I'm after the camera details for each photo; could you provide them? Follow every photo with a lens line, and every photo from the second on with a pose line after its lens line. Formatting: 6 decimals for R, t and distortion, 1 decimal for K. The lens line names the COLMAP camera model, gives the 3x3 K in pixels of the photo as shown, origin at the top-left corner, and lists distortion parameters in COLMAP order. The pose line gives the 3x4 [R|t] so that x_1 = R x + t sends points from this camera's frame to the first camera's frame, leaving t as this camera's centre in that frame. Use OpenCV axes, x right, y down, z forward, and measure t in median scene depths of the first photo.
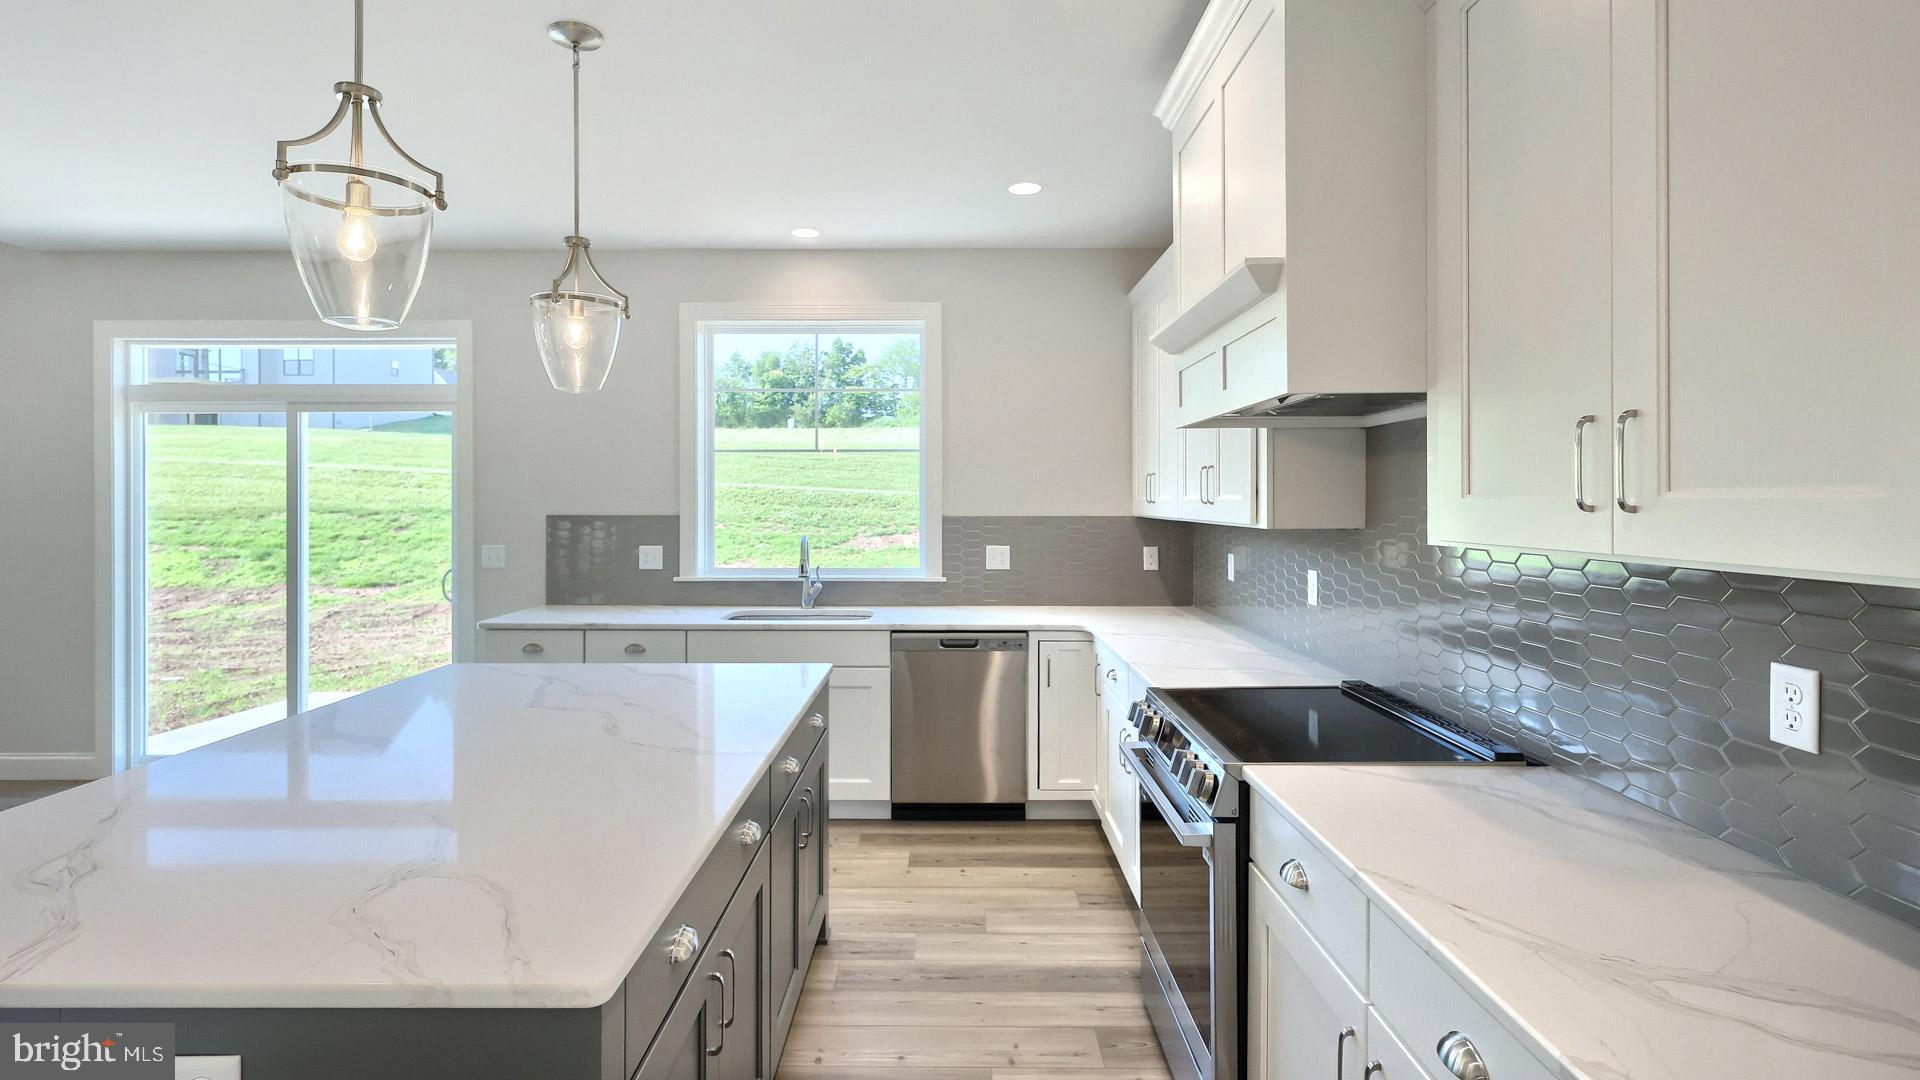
lens RADIAL K [[903.9, 0, 941.5], [0, 903.9, 502.0], [0, 0, 1]] dist [-0.009339, -0.000266]
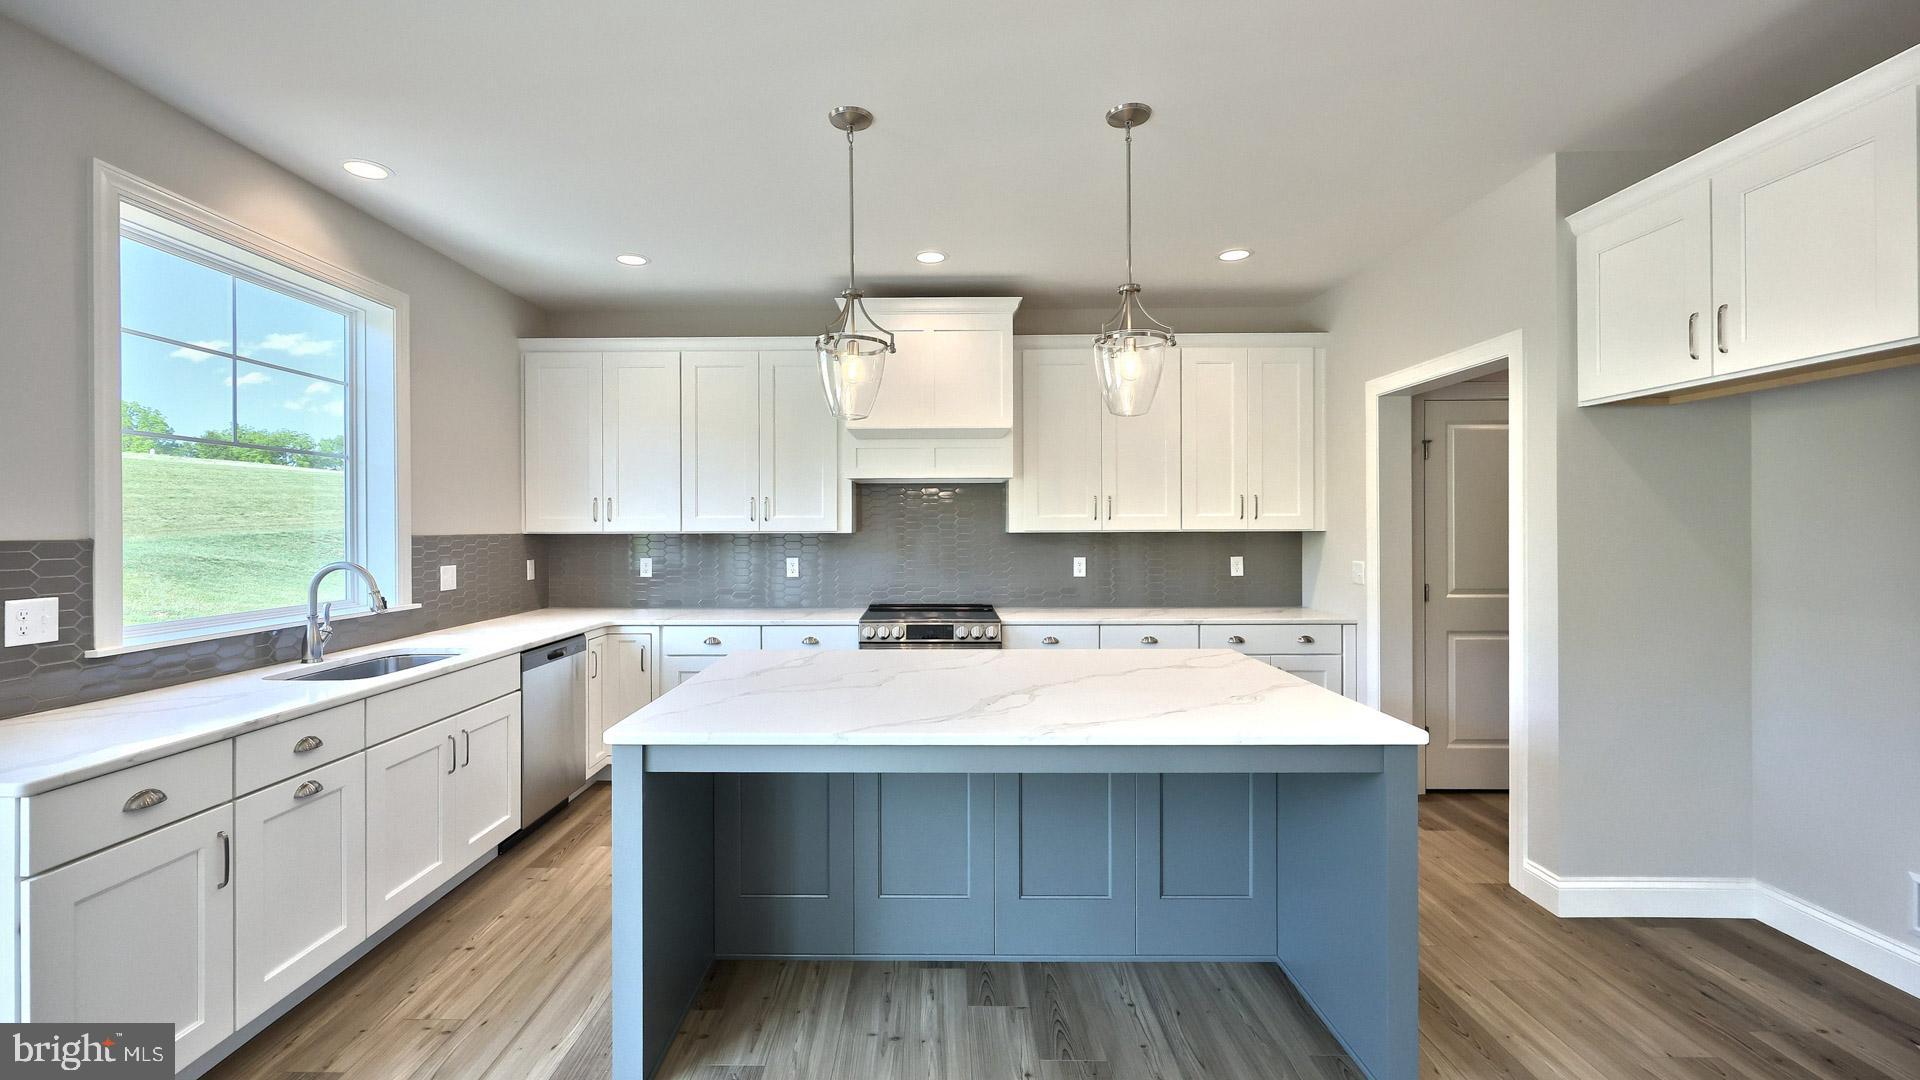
lens RADIAL K [[776.1, 0, 924.1], [0, 776.1, 525.7], [0, 0, 1]] dist [0.002148, -0.000393]
pose [[0.010981, 0.001112, 0.999939, -0.766795], [0.006816, 0.999976, -0.001187, 0.010642], [-0.999916, 0.006829, 0.010973, 0.484718]]
